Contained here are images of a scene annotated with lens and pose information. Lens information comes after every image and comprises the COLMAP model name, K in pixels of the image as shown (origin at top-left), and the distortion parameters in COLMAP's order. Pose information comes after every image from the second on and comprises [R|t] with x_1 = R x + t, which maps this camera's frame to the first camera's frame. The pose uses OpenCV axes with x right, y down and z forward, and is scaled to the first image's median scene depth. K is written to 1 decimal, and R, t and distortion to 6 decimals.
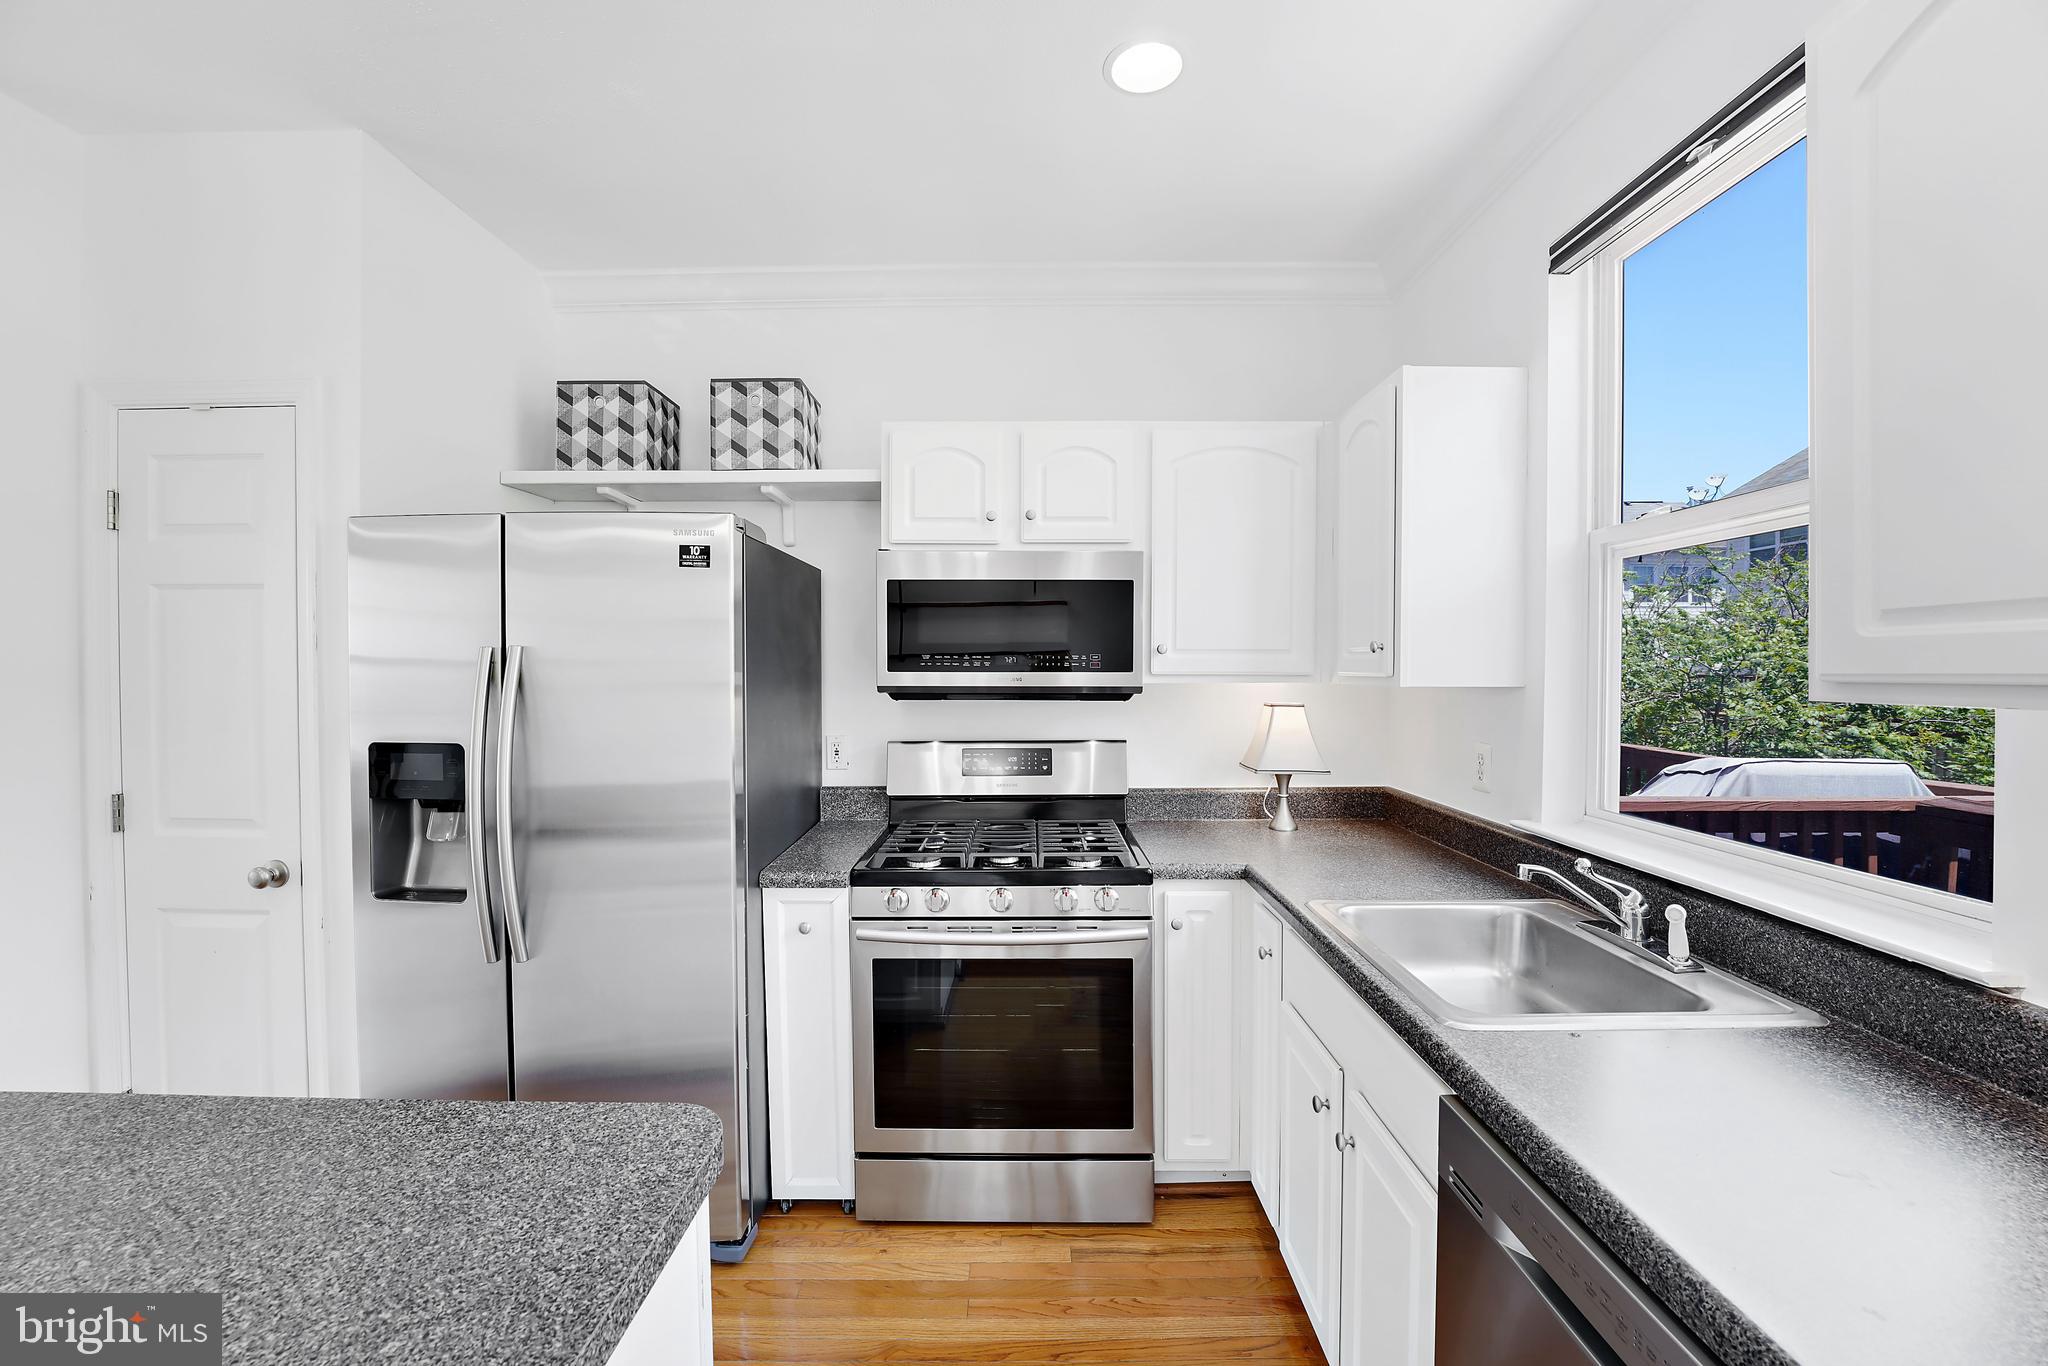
lens RADIAL K [[827.5, 0, 1019.5], [0, 827.5, 684.5], [0, 0, 1]] dist [-0.023887, -0.000045]
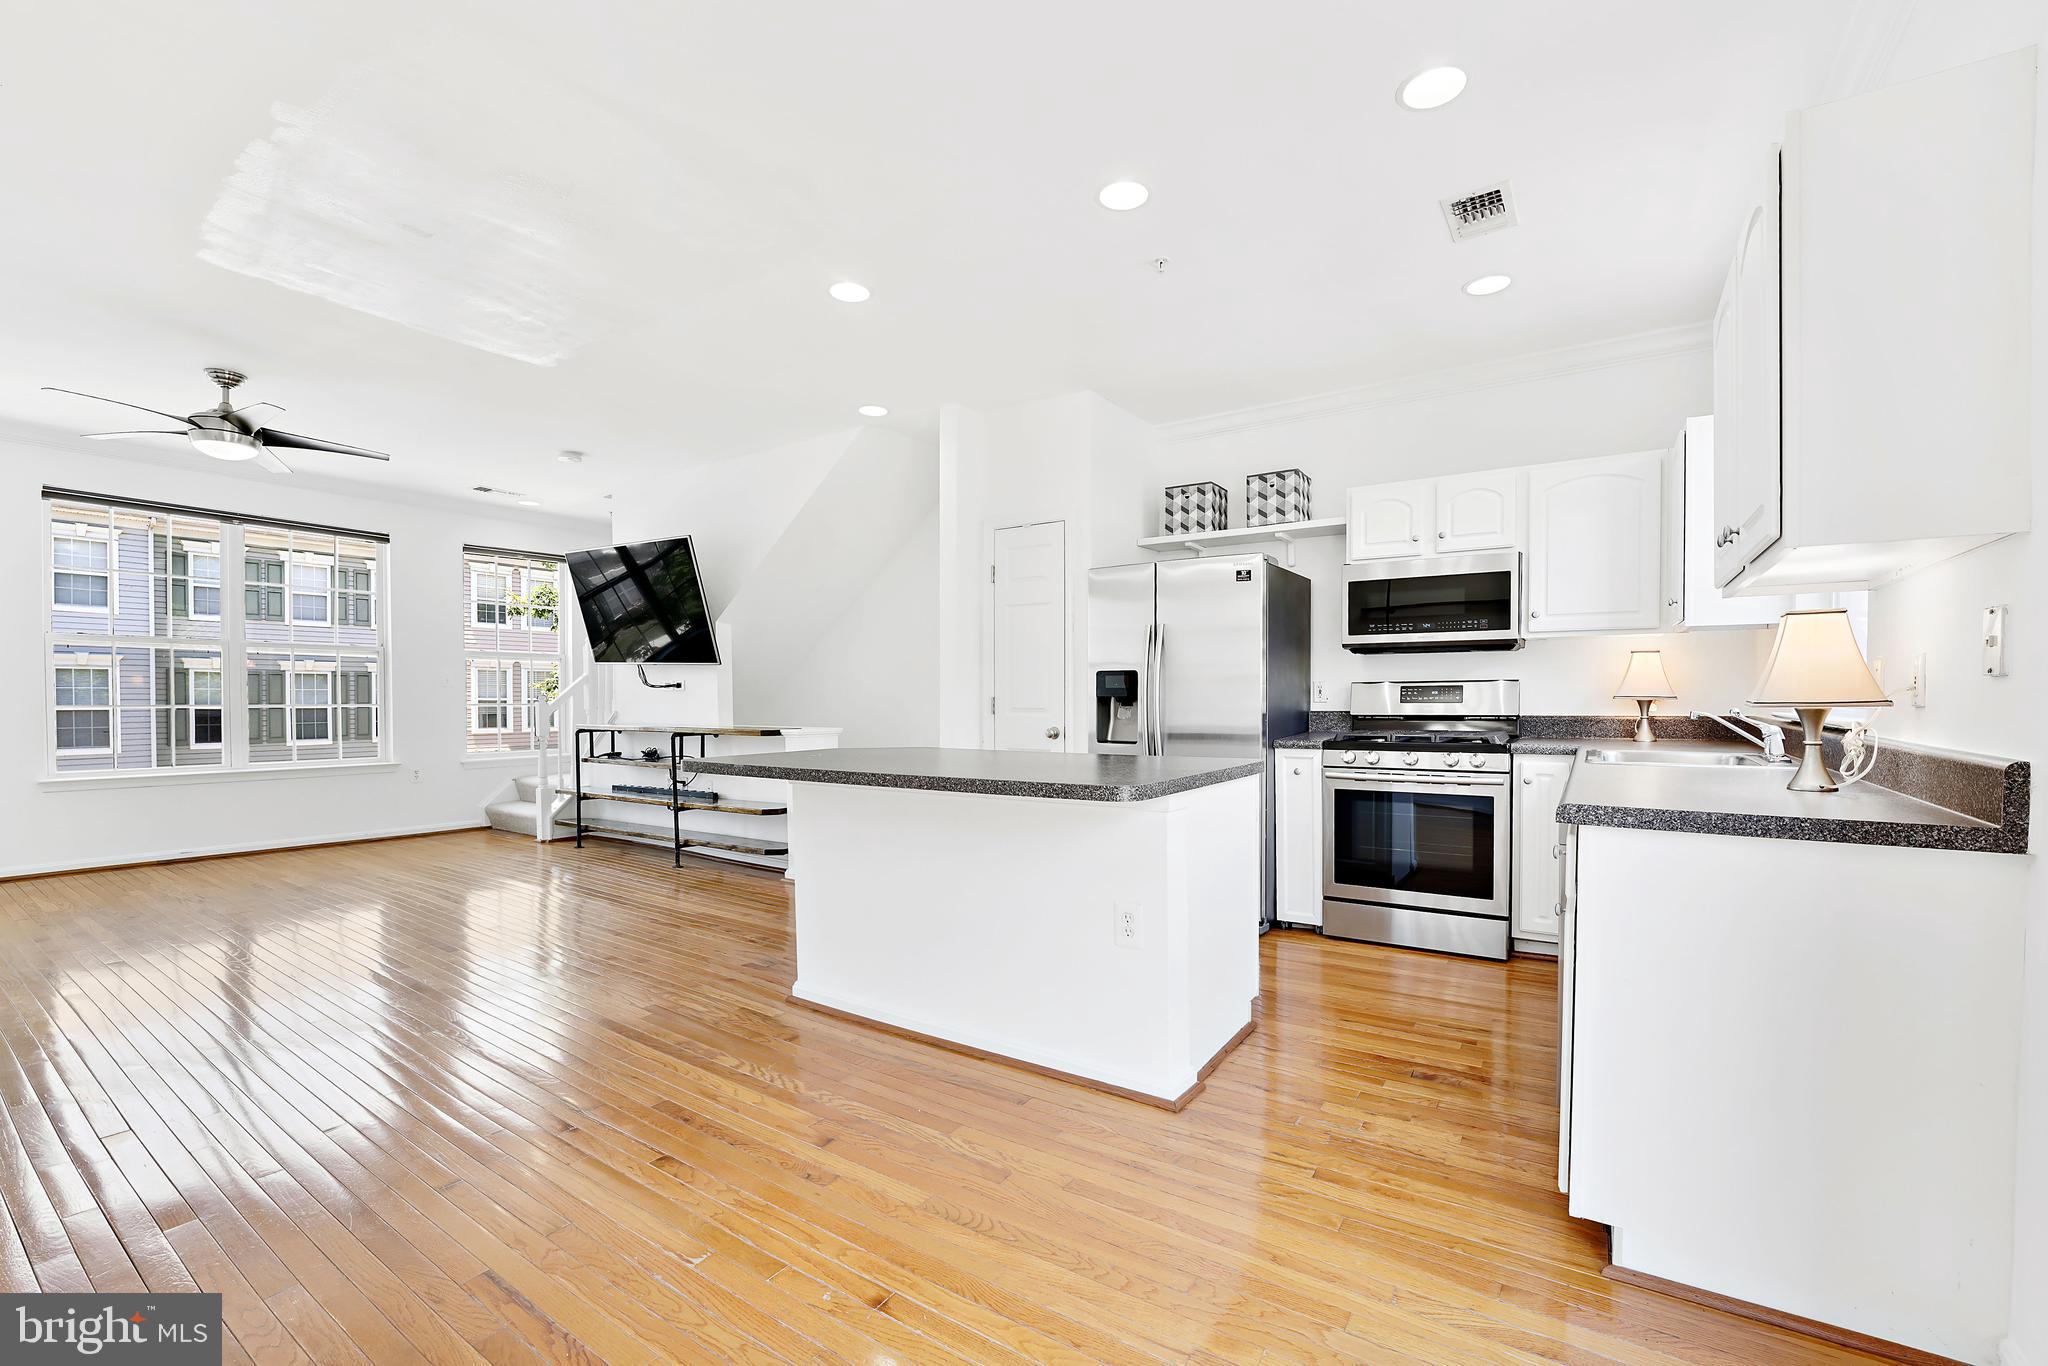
lens RADIAL K [[852.6, 0, 1023.5], [0, 852.6, 711.3], [0, 0, 1]] dist [-0.024204, 0.000126]
pose [[0.836669, 0.009077, -0.547633, 0.236959], [-0.007508, 0.999959, 0.005104, 0.134540], [0.547657, -0.000159, 0.836703, -0.823897]]
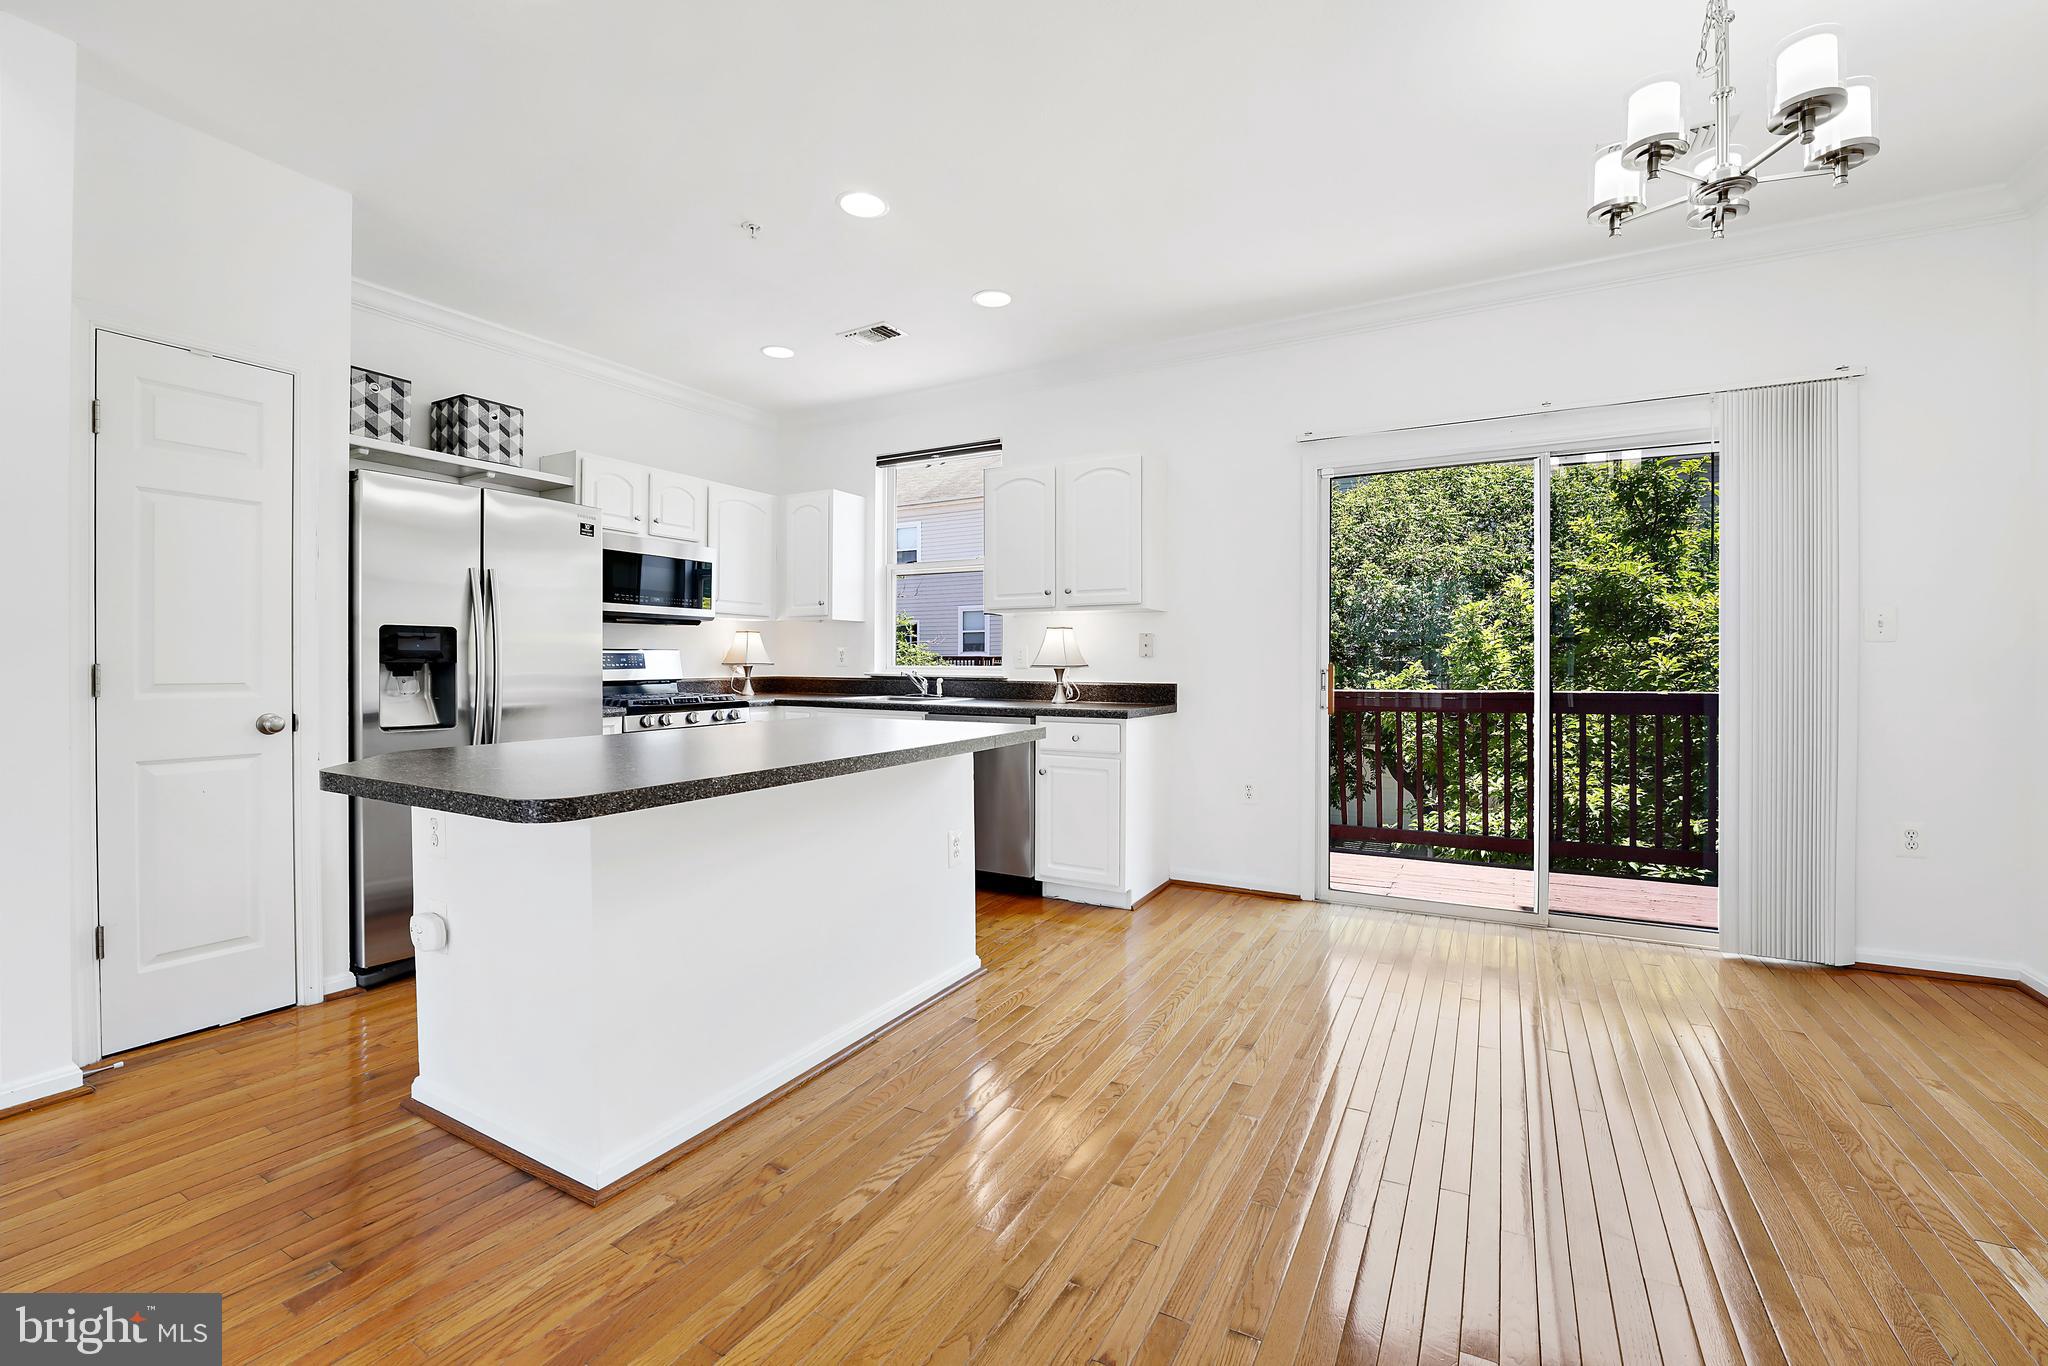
lens RADIAL K [[865.0, 0, 1023.0], [0, 865.0, 668.4], [0, 0, 1]] dist [-0.025873, -0.000012]
pose [[0.479214, -0.003763, 0.877690, -1.266932], [0.011749, 0.999929, -0.002128, 0.133081], [-0.877619, 0.011331, 0.479225, -0.606295]]
